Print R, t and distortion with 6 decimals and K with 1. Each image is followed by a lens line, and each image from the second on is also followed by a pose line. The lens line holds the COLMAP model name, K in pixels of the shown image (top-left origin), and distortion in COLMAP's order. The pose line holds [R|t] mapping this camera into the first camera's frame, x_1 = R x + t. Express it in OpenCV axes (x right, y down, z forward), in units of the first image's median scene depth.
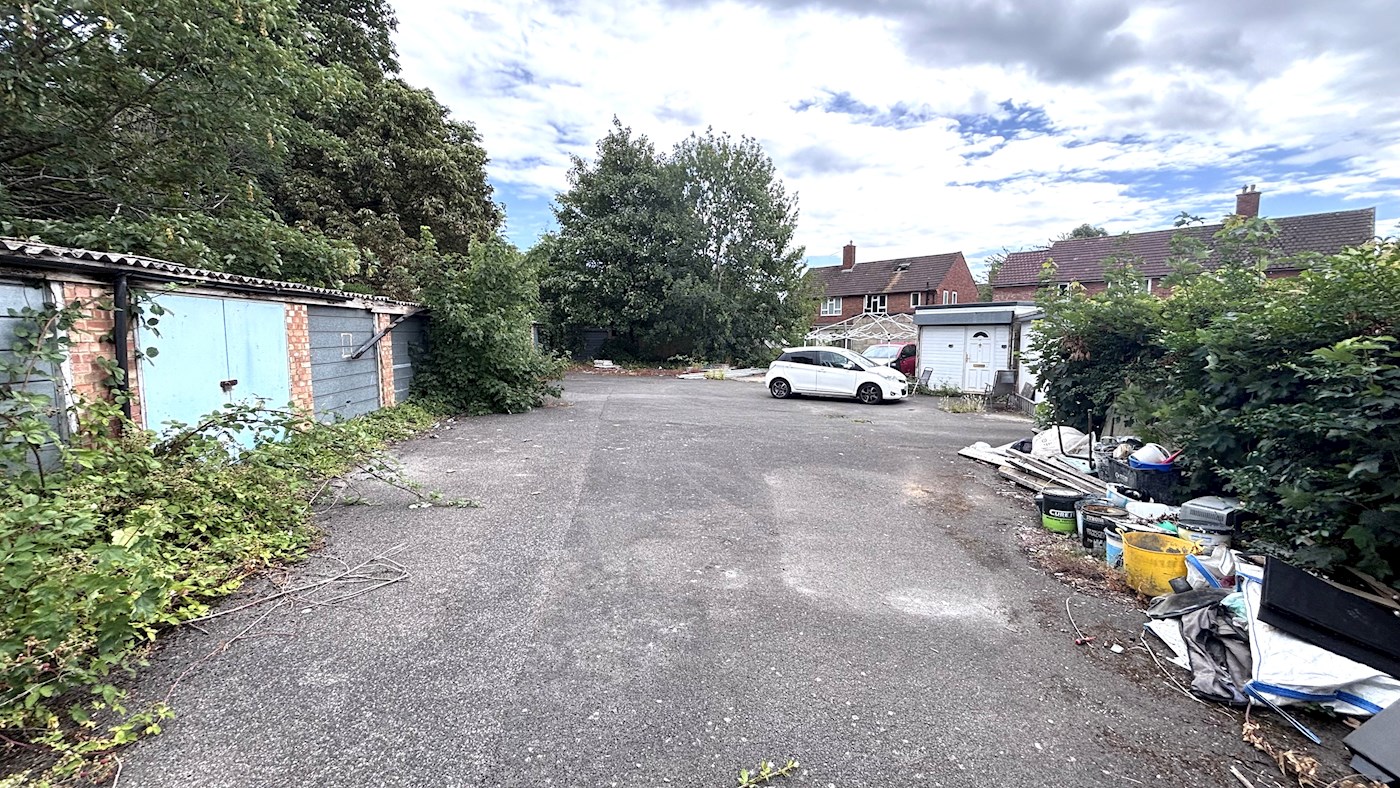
lens RADIAL K [[565.5, 0, 703.1], [0, 565.5, 398.9], [0, 0, 1]] dist [0.003756, -0.001675]
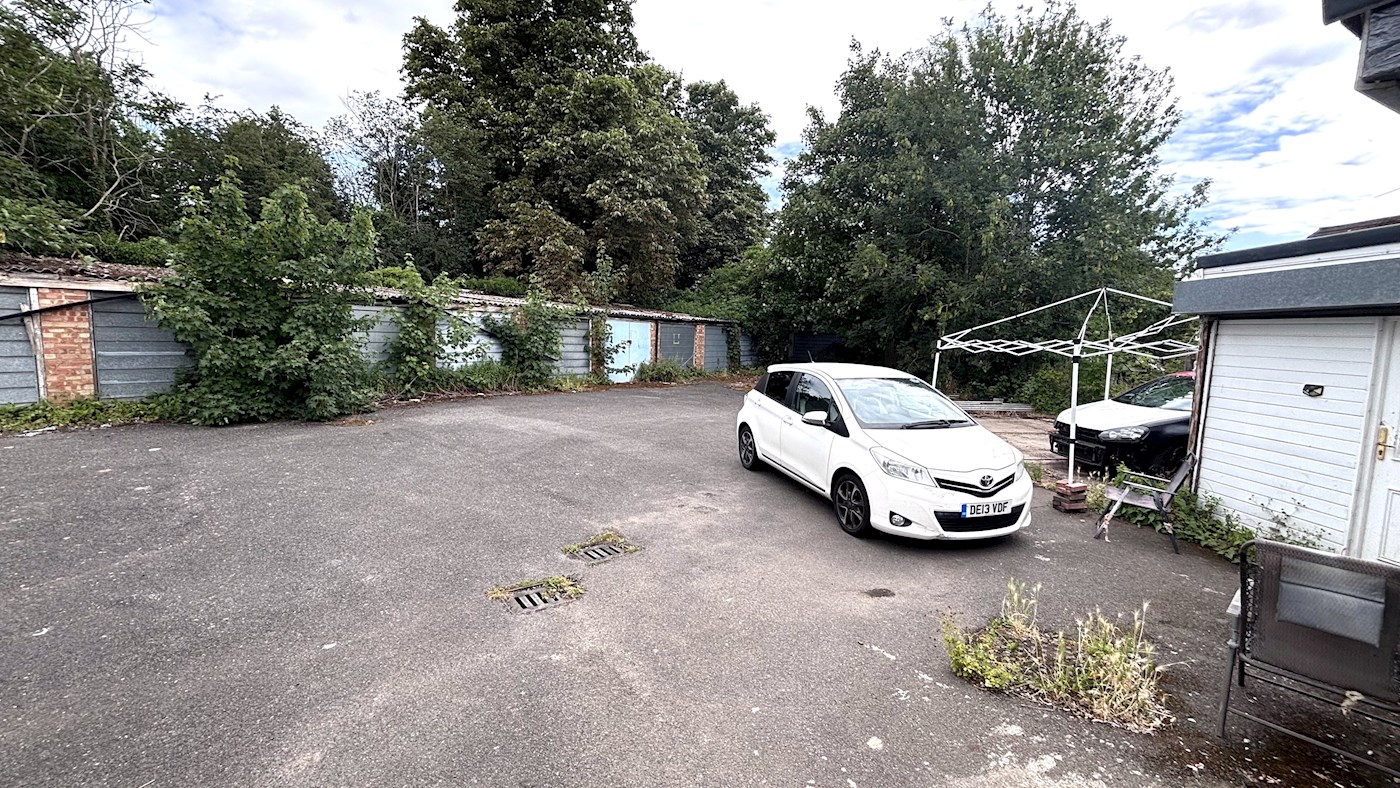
lens RADIAL K [[565.5, 0, 705.9], [0, 565.5, 397.3], [0, 0, 1]] dist [0.003756, -0.001675]
pose [[0.726679, 0.097451, -0.680030, 0.920192], [-0.106187, 0.993924, 0.028962, -0.149296], [0.678720, 0.051164, 0.732612, 1.337519]]
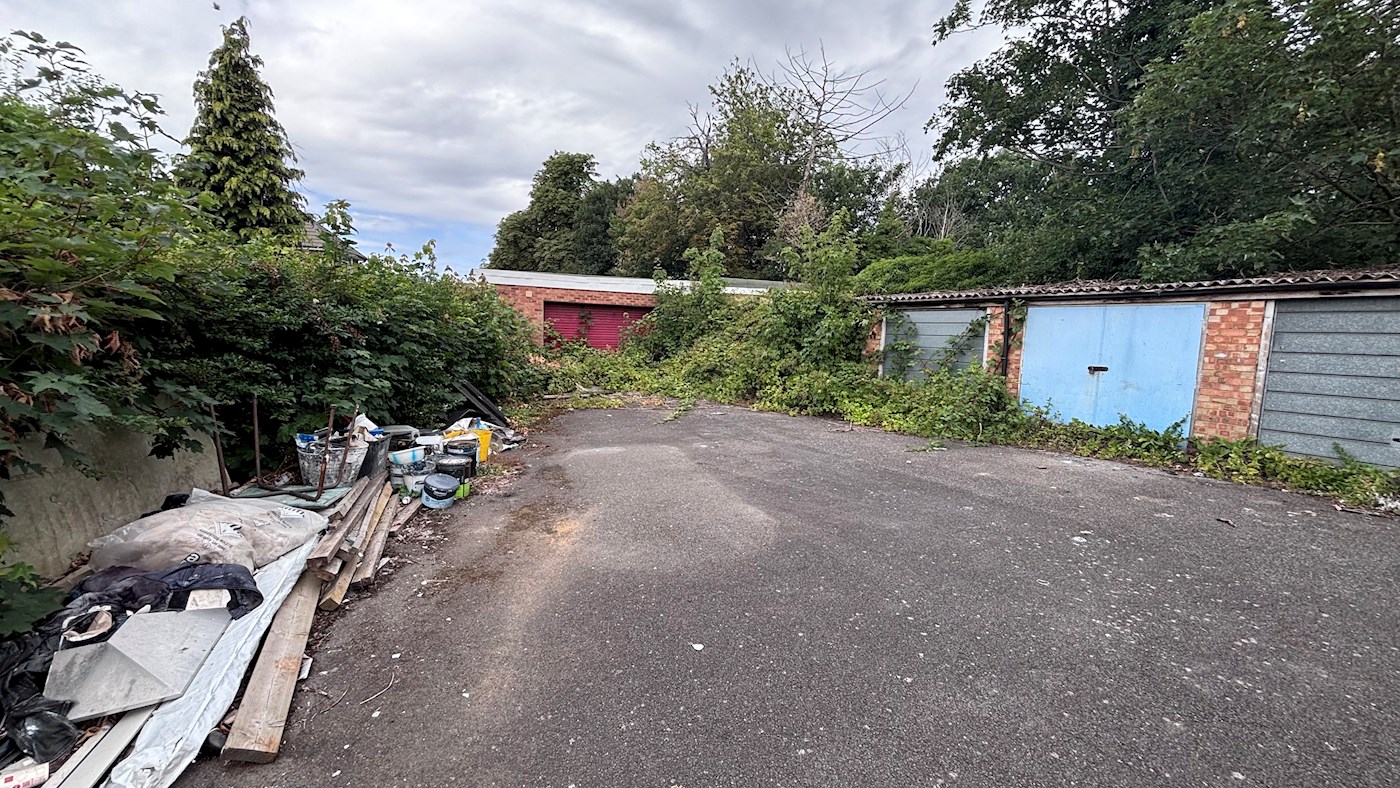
lens RADIAL K [[565.5, 0, 694.2], [0, 565.5, 387.5], [0, 0, 1]] dist [0.003756, -0.001675]
pose [[-0.927589, 0.012365, -0.373398, 0.422263], [-0.069141, 0.976506, 0.204095, -0.145672], [0.367149, 0.215134, -0.904941, 1.434609]]
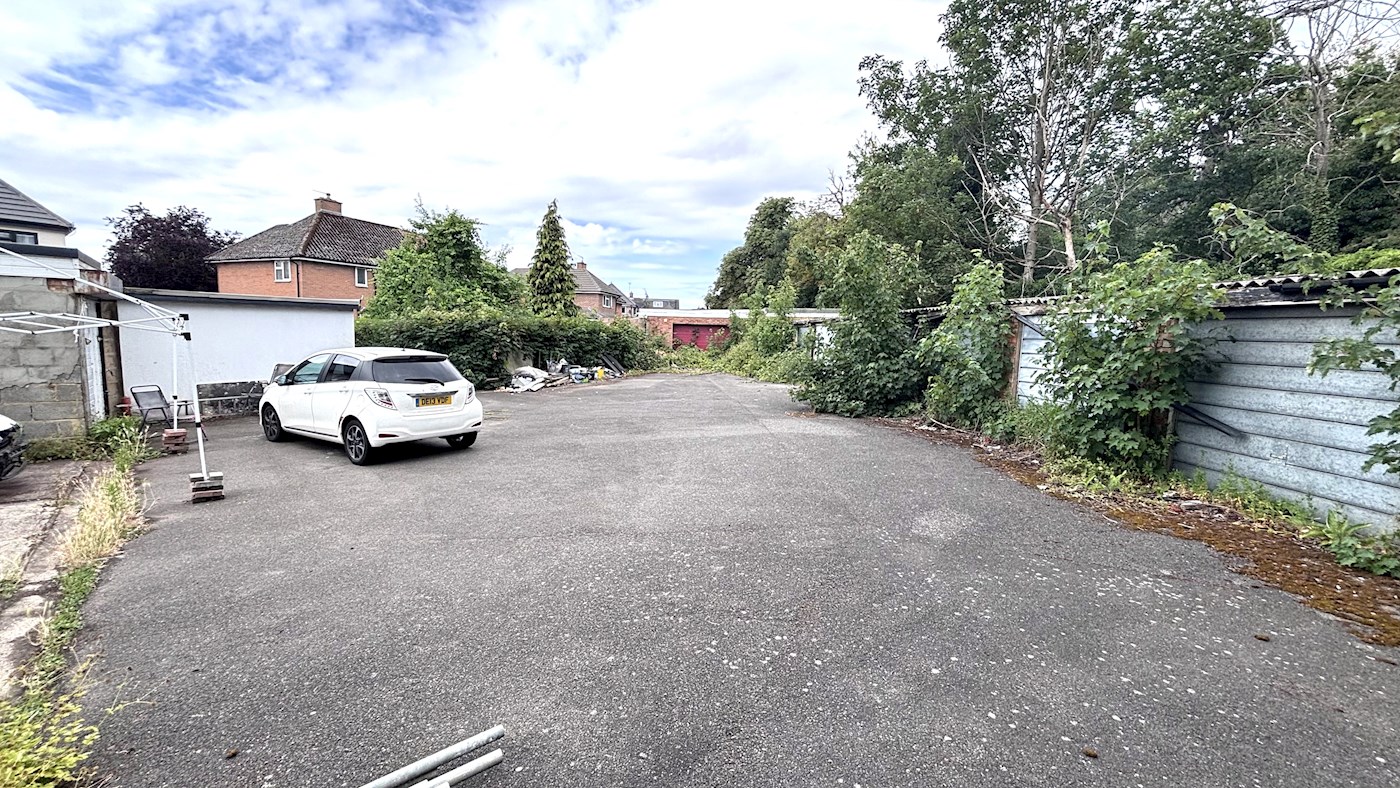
lens RADIAL K [[565.5, 0, 705.8], [0, 565.5, 388.9], [0, 0, 1]] dist [0.003756, -0.001675]
pose [[-0.998525, -0.029276, 0.045722, -0.290240], [-0.019214, 0.978208, 0.206736, -0.379101], [-0.050778, 0.205553, -0.977328, 3.357569]]
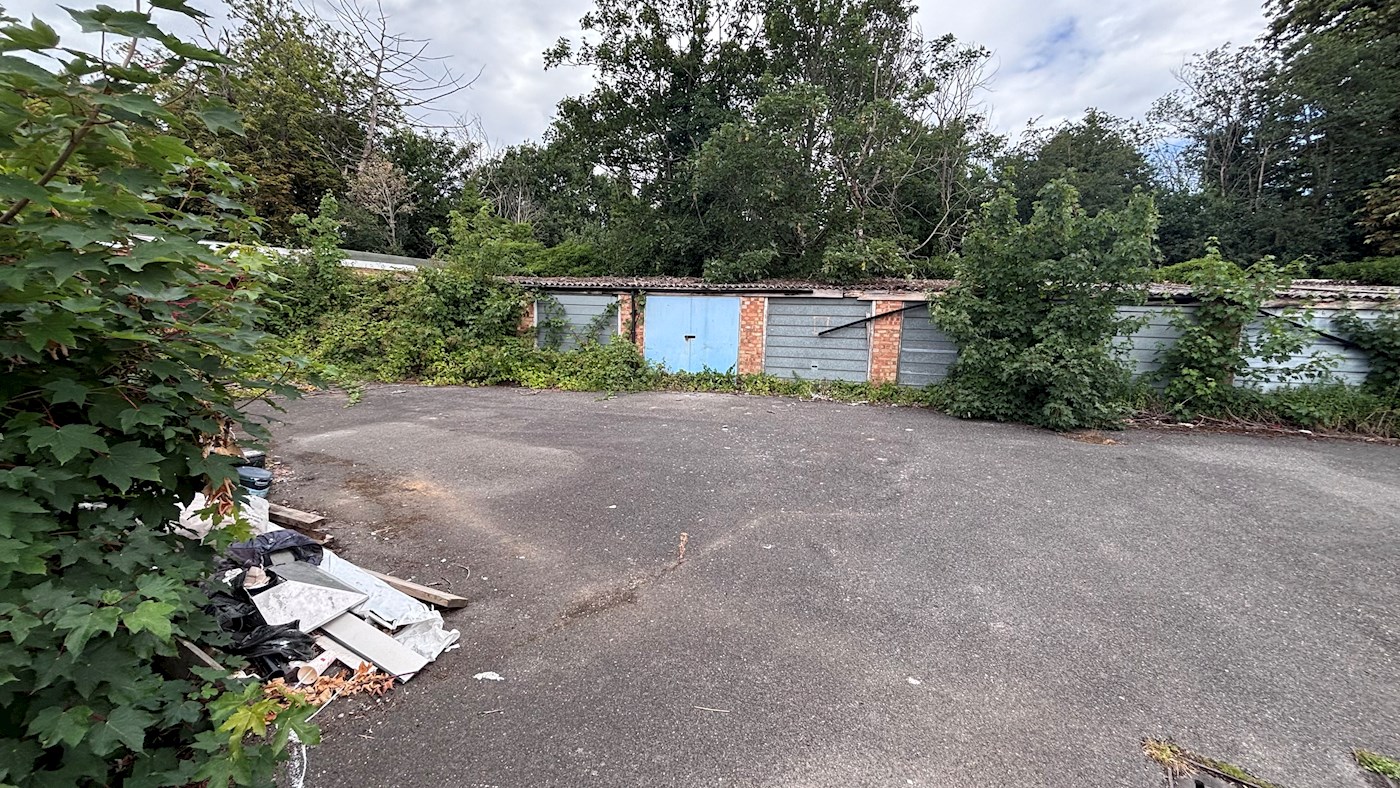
lens RADIAL K [[565.5, 0, 689.6], [0, 565.5, 391.3], [0, 0, 1]] dist [0.003756, -0.001675]
pose [[-0.424448, 0.108109, -0.898975, 0.829664], [-0.132538, 0.974734, 0.179797, -0.158389], [0.895699, 0.195463, -0.399396, 1.443144]]
